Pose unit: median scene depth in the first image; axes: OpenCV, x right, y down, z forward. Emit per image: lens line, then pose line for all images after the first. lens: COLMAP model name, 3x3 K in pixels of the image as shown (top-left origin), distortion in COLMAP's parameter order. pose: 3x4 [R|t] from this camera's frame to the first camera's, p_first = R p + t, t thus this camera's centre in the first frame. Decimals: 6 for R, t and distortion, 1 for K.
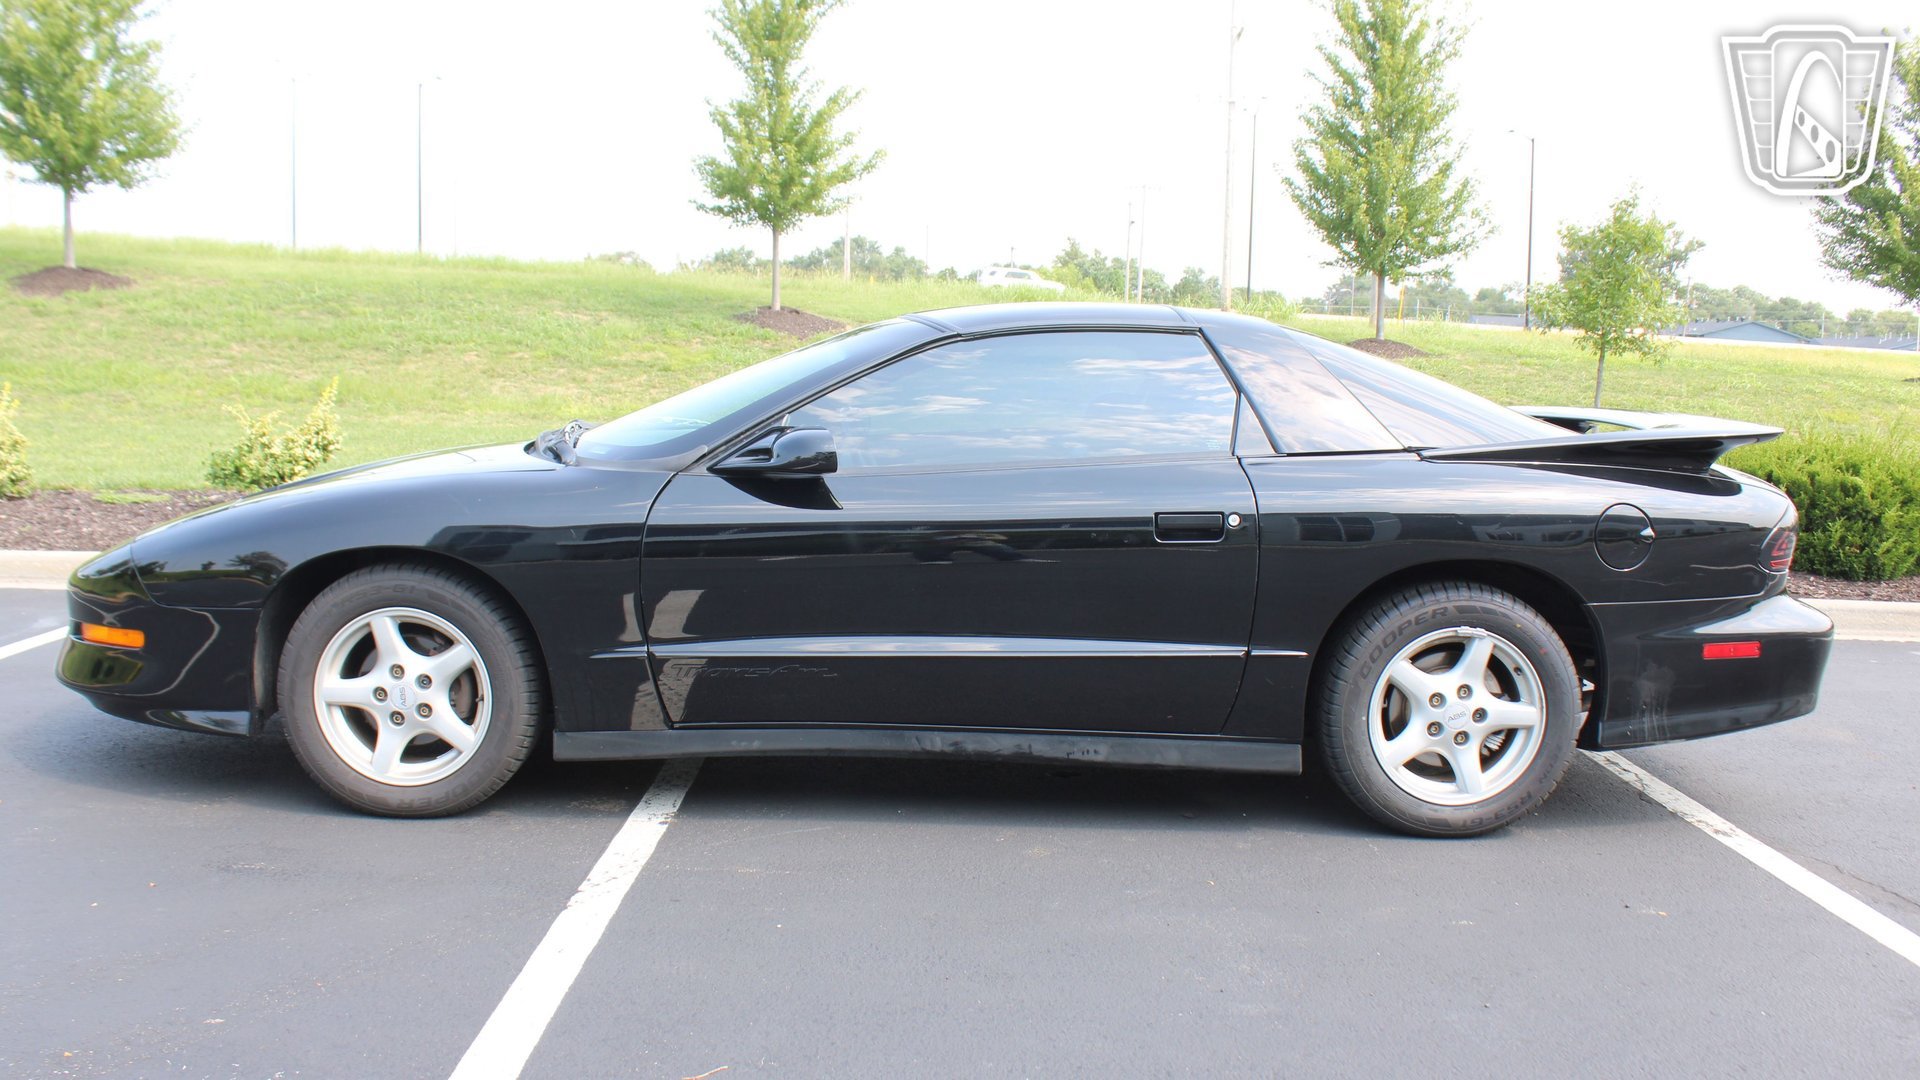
lens RADIAL K [[1618.3, 0, 957.2], [0, 1618.3, 600.9], [0, 0, 1]] dist [-0.172298, 0.147221]
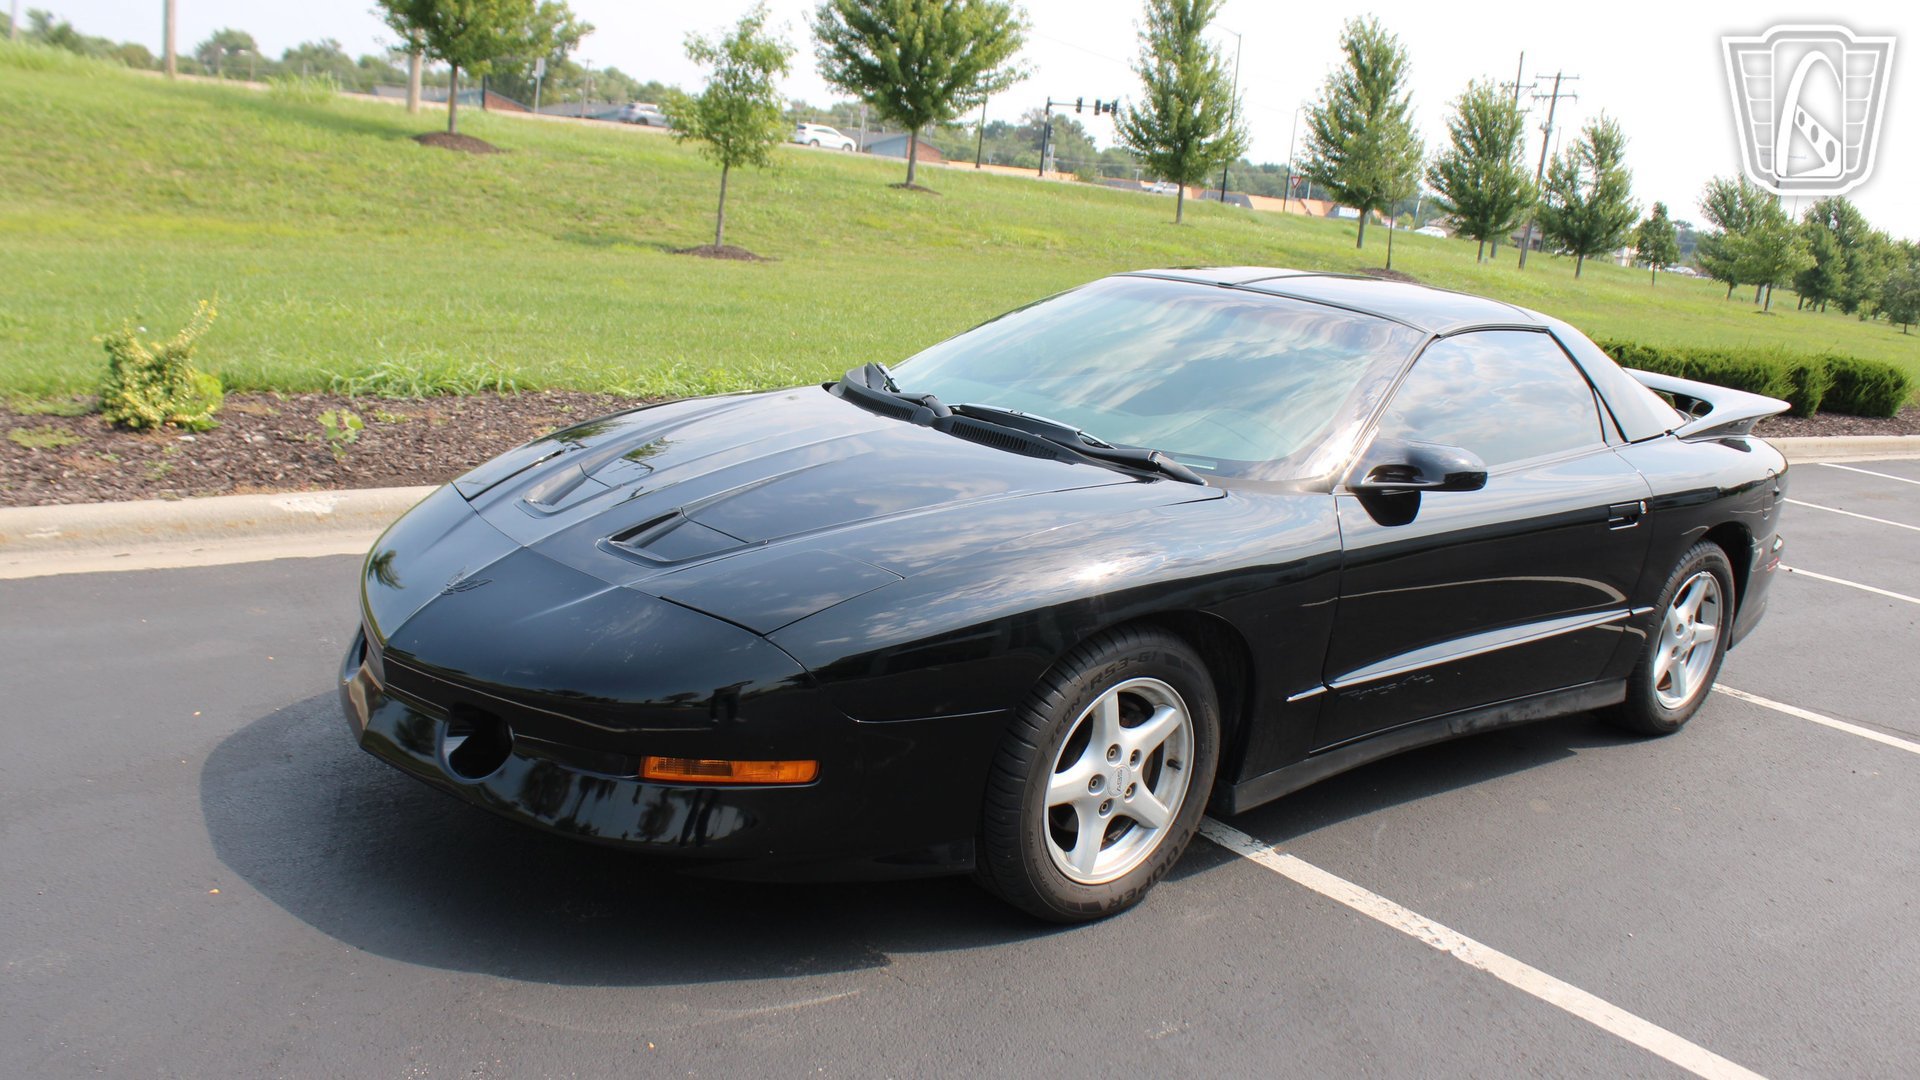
lens RADIAL K [[1618.3, 0, 929.4], [0, 1618.3, 555.1], [0, 0, 1]] dist [-0.172298, 0.147221]
pose [[0.785537, -0.093472, 0.611715, -0.899232], [0.022665, 0.992209, 0.122507, -0.158021], [-0.618400, -0.082370, 0.781535, 0.387845]]
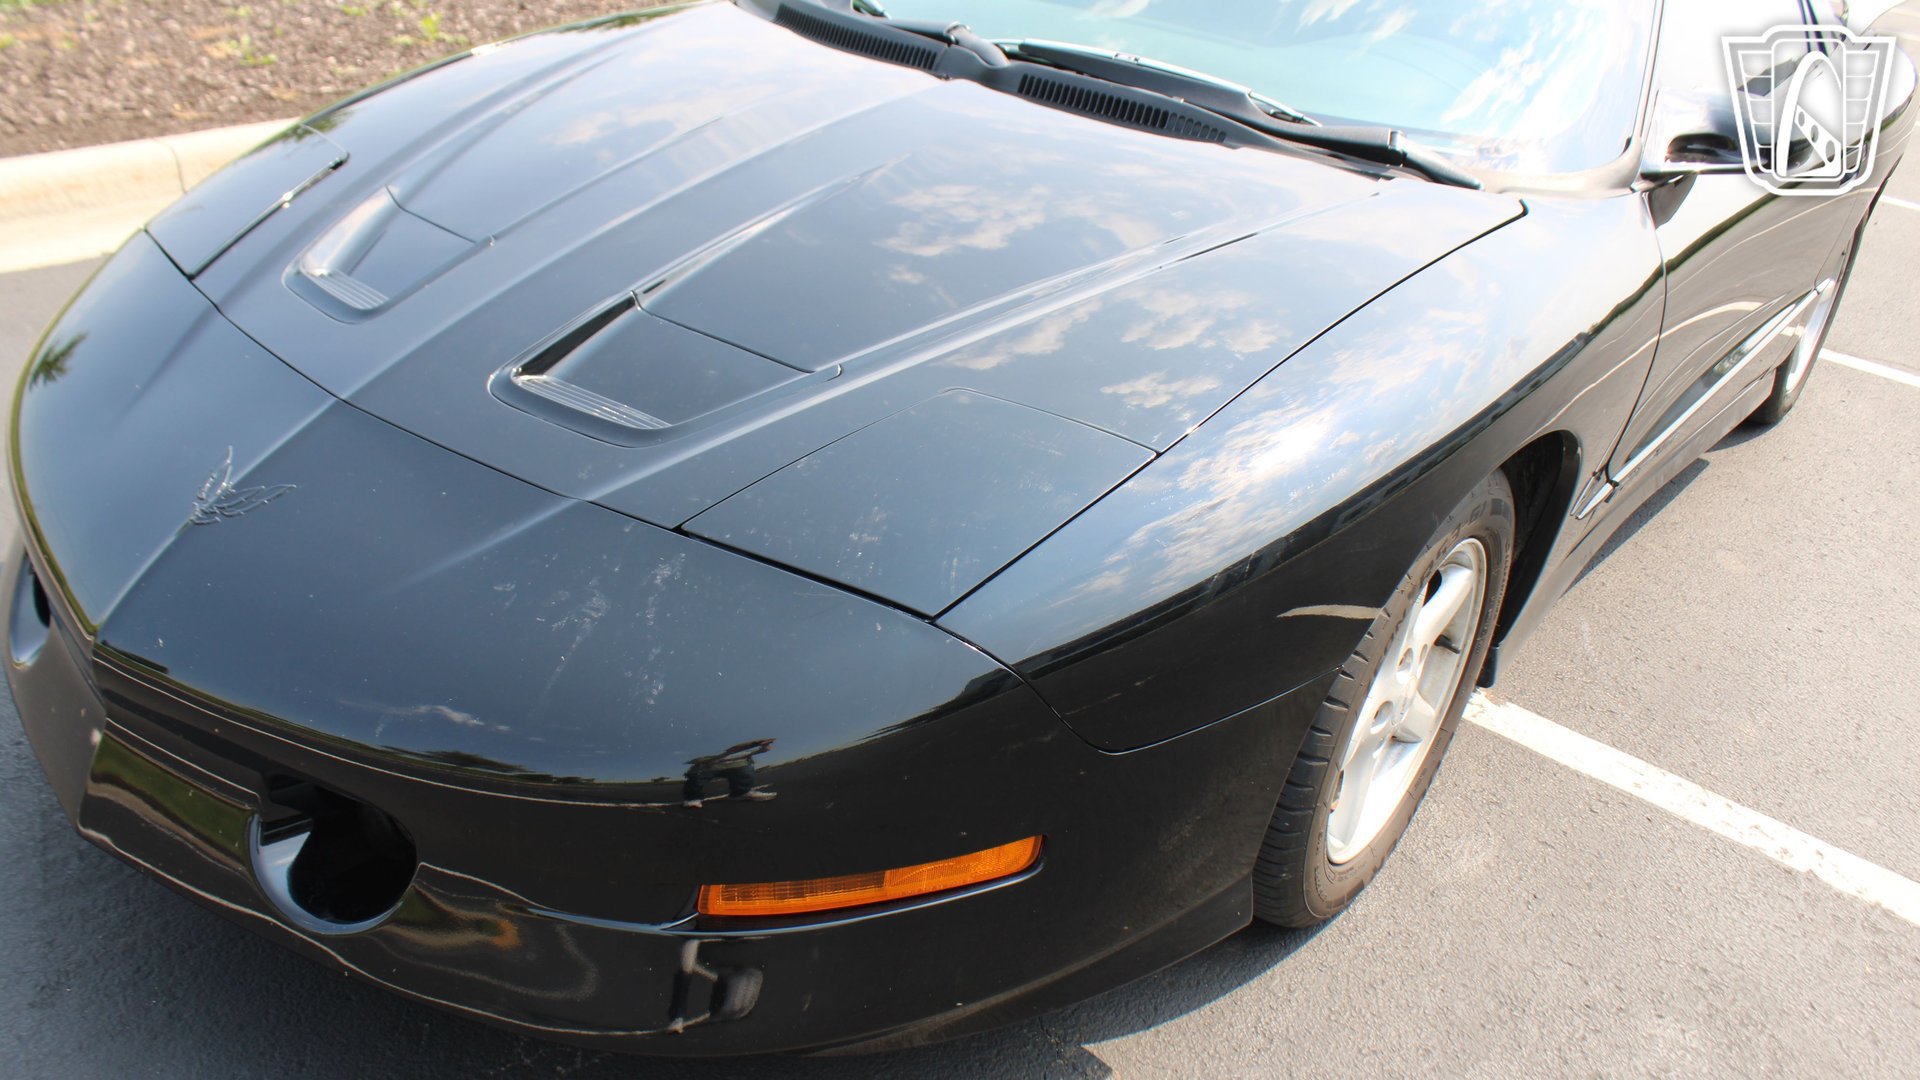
lens RADIAL K [[1618.3, 0, 943.9], [0, 1618.3, 541.5], [0, 0, 1]] dist [-0.172298, 0.147221]
pose [[0.640094, -0.318616, 0.699116, -0.760448], [0.036430, 0.921519, 0.386620, -0.186401], [-0.767433, -0.222005, 0.601466, 0.778383]]
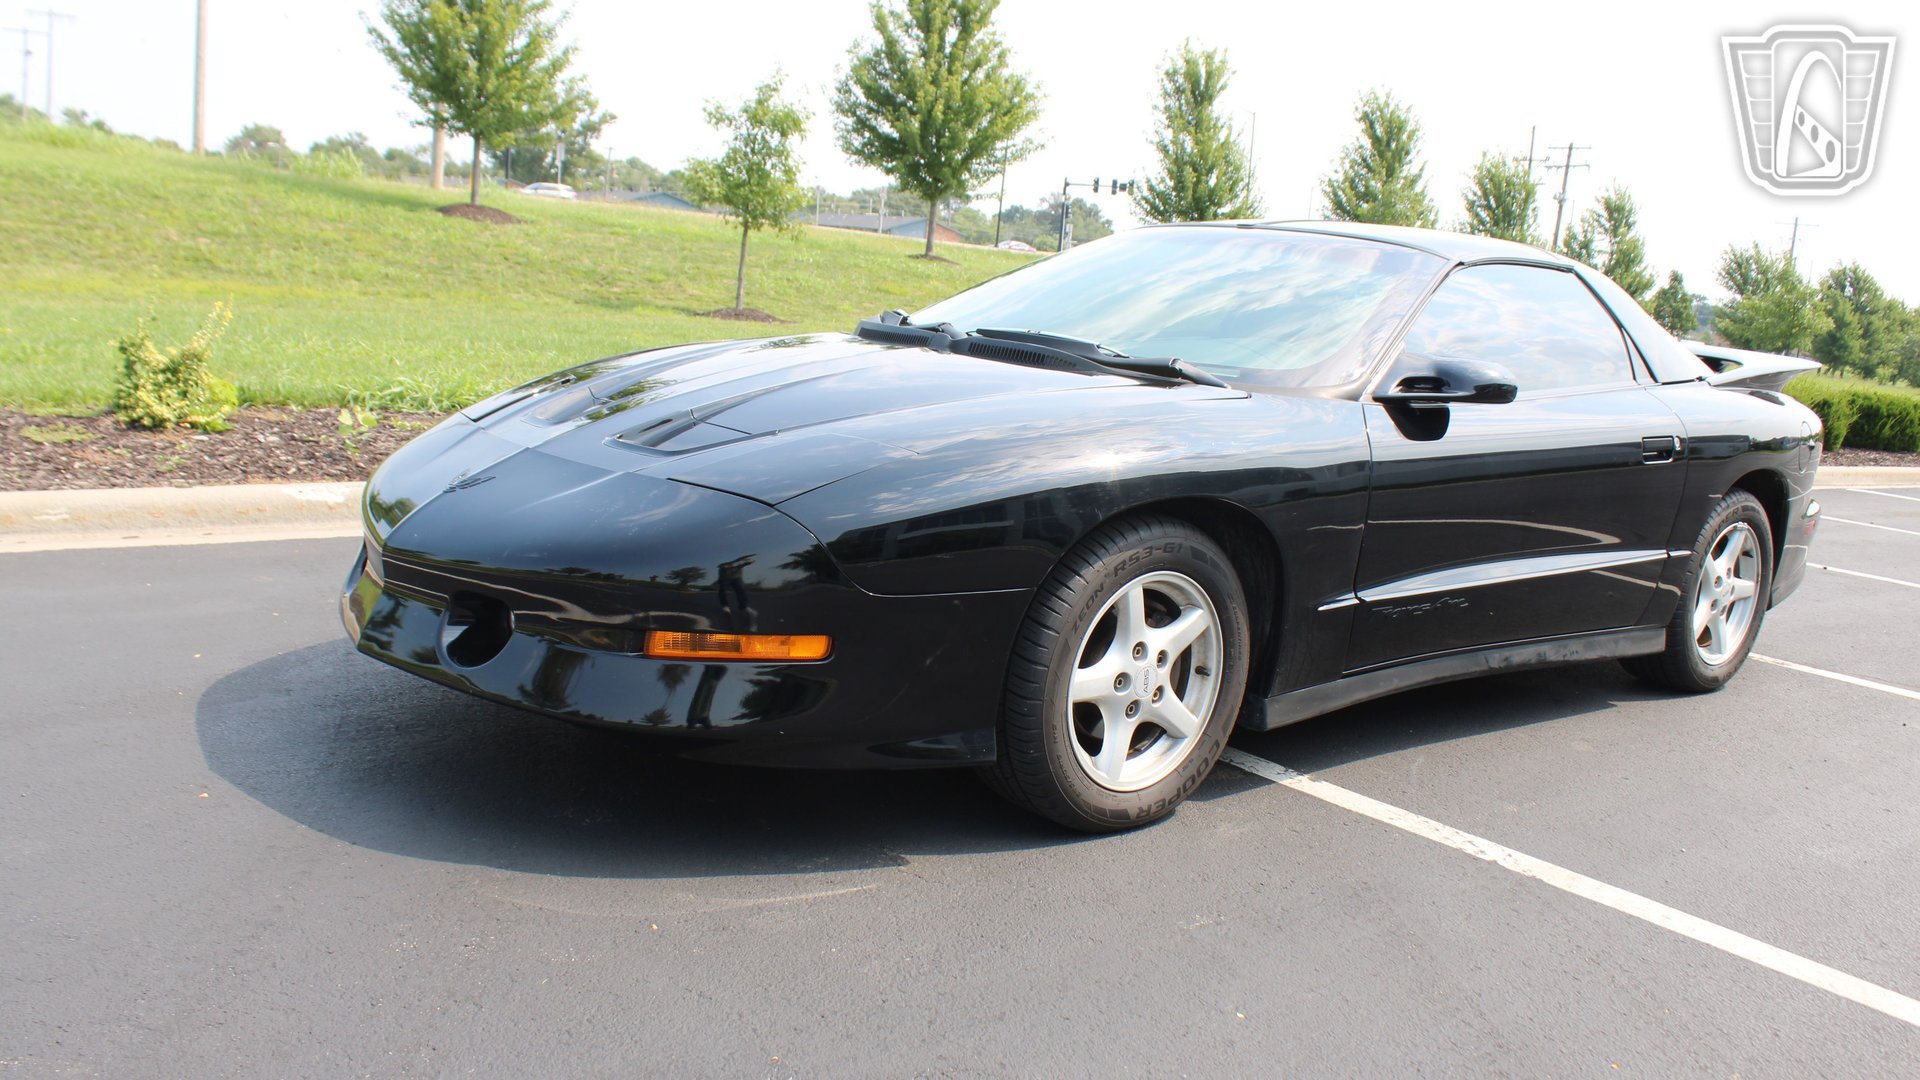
lens RADIAL K [[1618.3, 0, 937.3], [0, 1618.3, 545.8], [0, 0, 1]] dist [-0.172298, 0.147221]
pose [[0.790405, -0.066145, 0.609003, -0.889345], [0.033999, 0.997358, 0.064199, -0.061933], [-0.611641, -0.030037, 0.790565, 0.399954]]
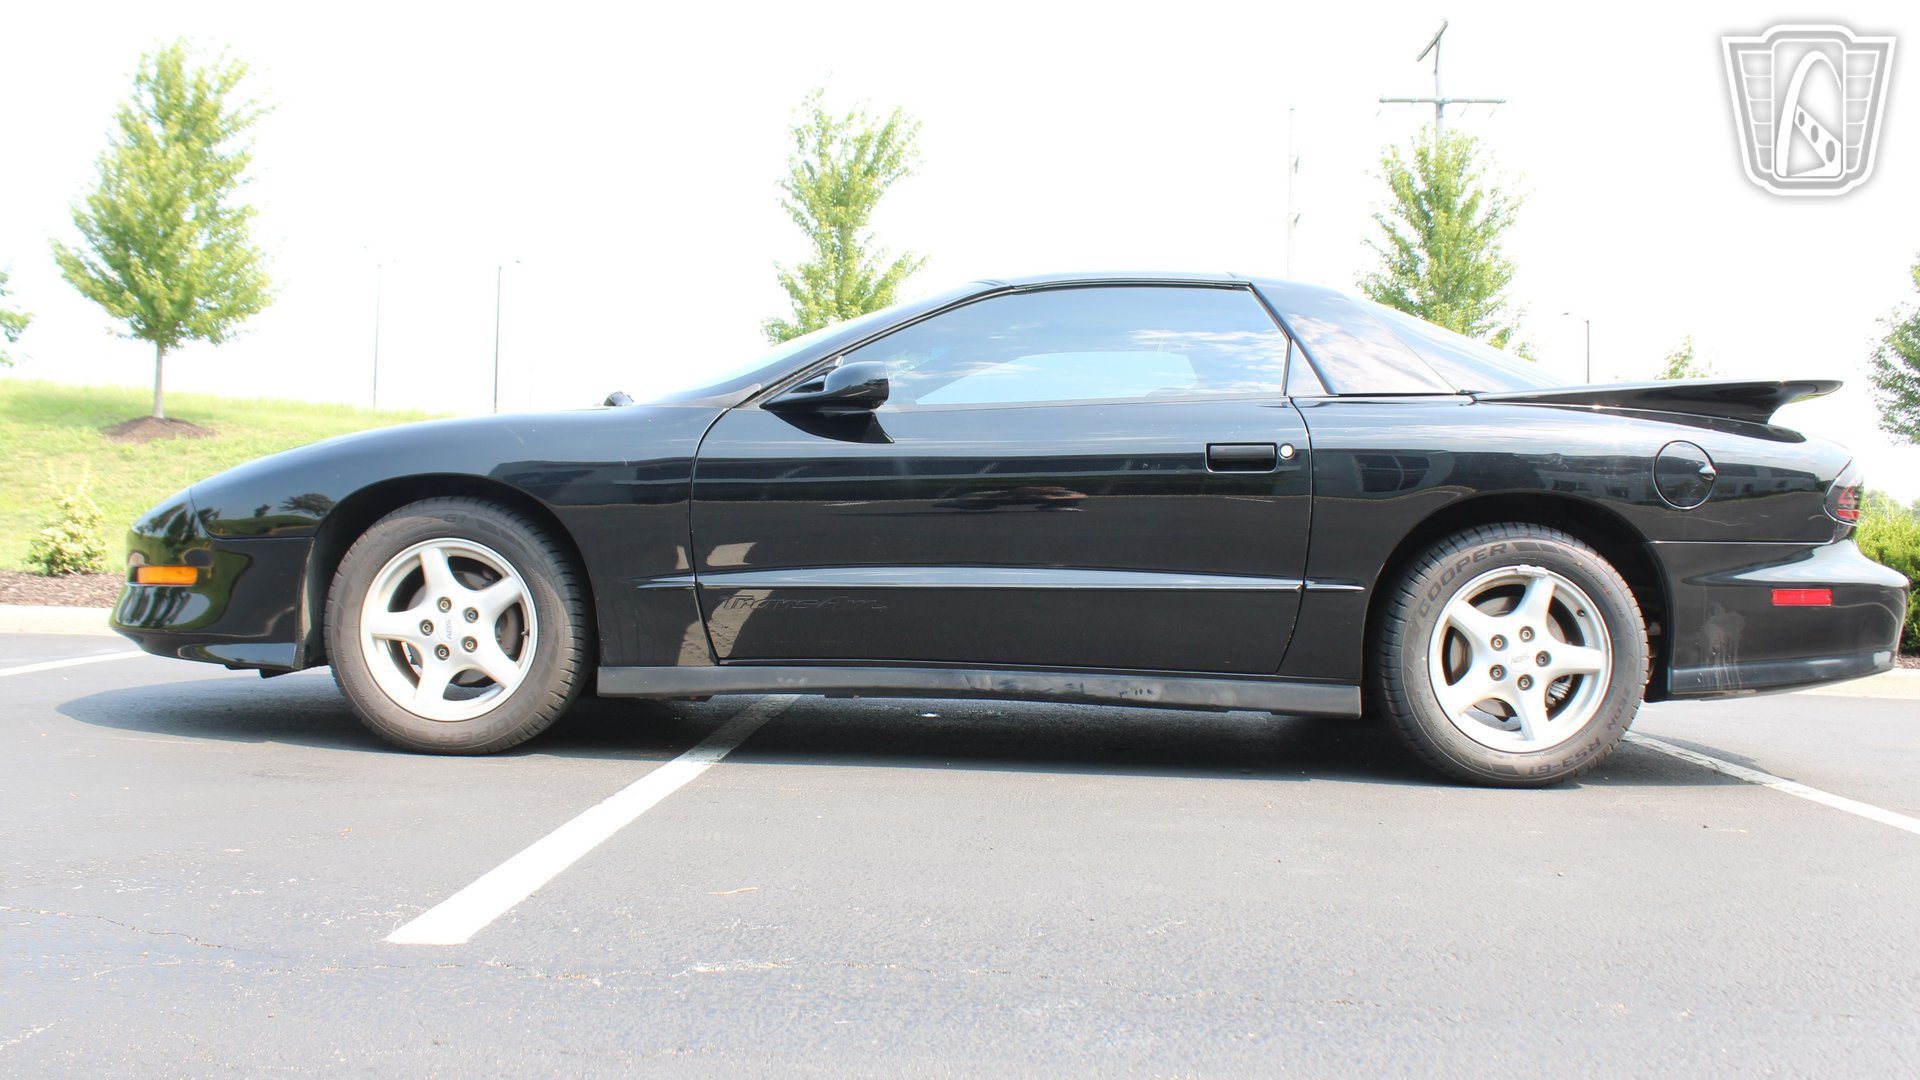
lens RADIAL K [[1618.3, 0, 953.5], [0, 1618.3, 593.0], [0, 0, 1]] dist [-0.172298, 0.147221]
pose [[0.999126, 0.004575, -0.041555, 0.007847], [-0.009743, 0.992105, -0.125028, 0.152551], [0.040655, 0.125323, 0.991283, 0.019093]]
